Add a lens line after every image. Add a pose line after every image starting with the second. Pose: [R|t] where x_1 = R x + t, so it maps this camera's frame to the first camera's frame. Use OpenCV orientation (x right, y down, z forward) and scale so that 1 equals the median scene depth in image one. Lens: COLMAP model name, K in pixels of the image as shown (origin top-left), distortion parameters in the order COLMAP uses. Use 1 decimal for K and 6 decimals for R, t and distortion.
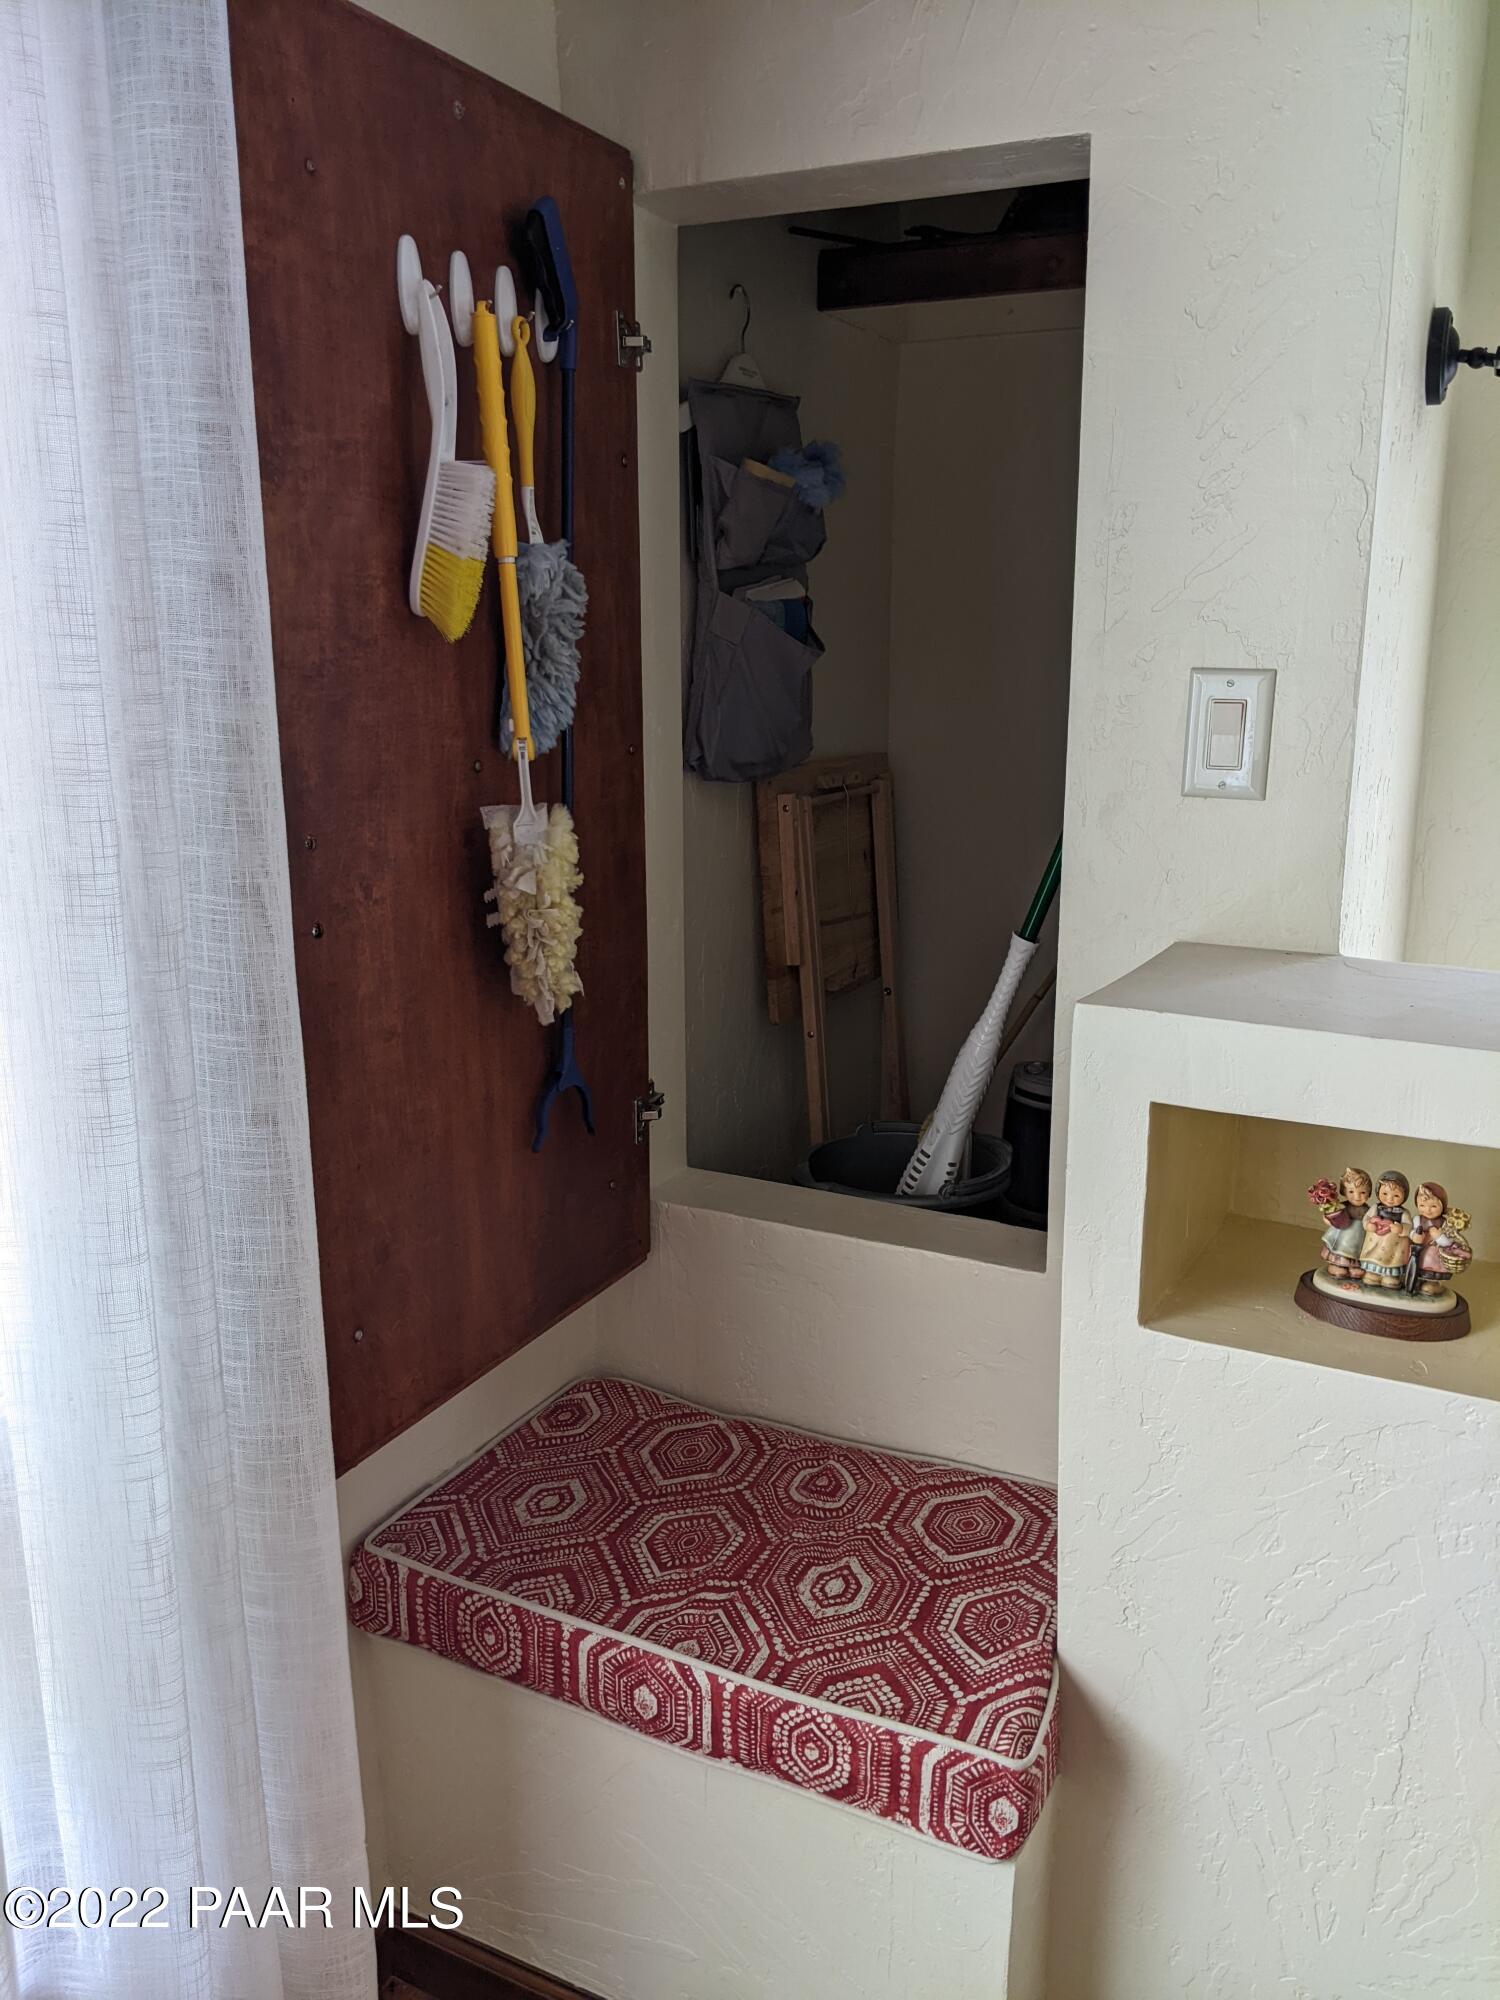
lens RADIAL K [[1648.3, 0, 751.8], [0, 1648.3, 999.0], [0, 0, 1]] dist [-0.002503, -0.019143]
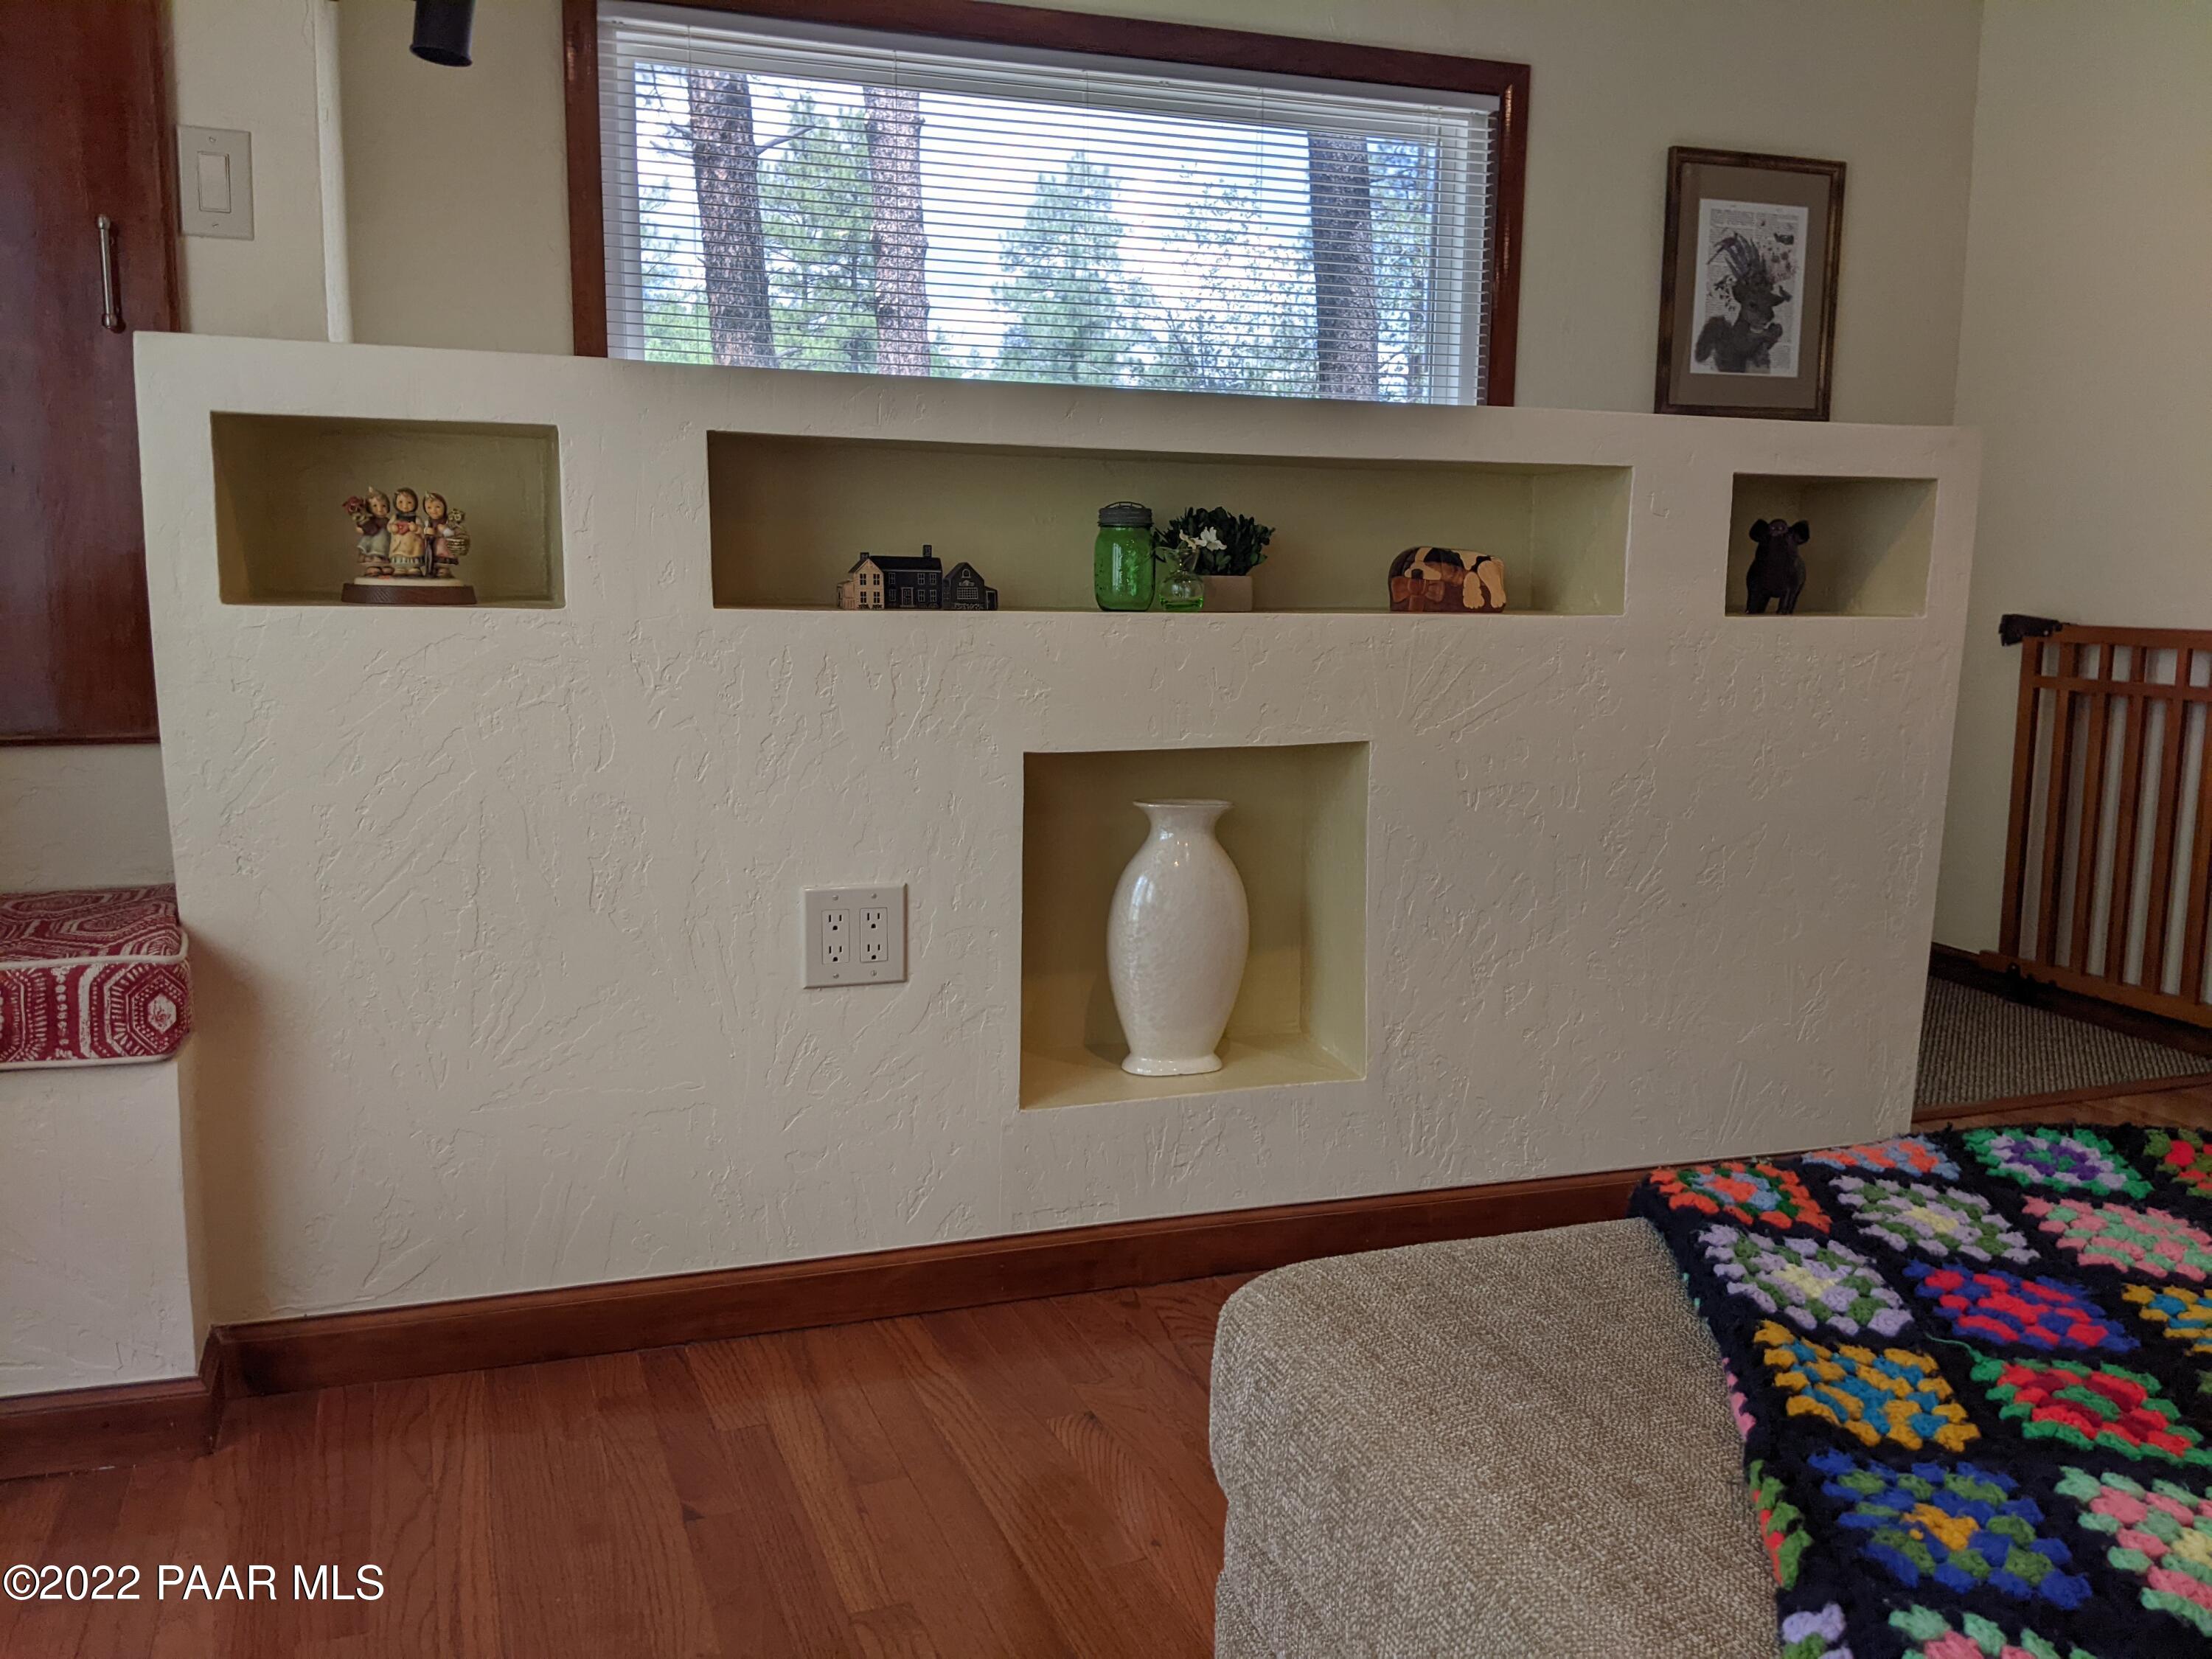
lens RADIAL K [[1823.0, 0, 1106.0], [0, 1823.0, 825.2], [0, 0, 1]] dist [-0.002503, -0.019143]
pose [[0.697992, -0.090725, 0.710335, -0.282266], [0.154303, 0.987695, -0.025472, 0.495348], [-0.699284, 0.127386, 0.703402, -0.392816]]
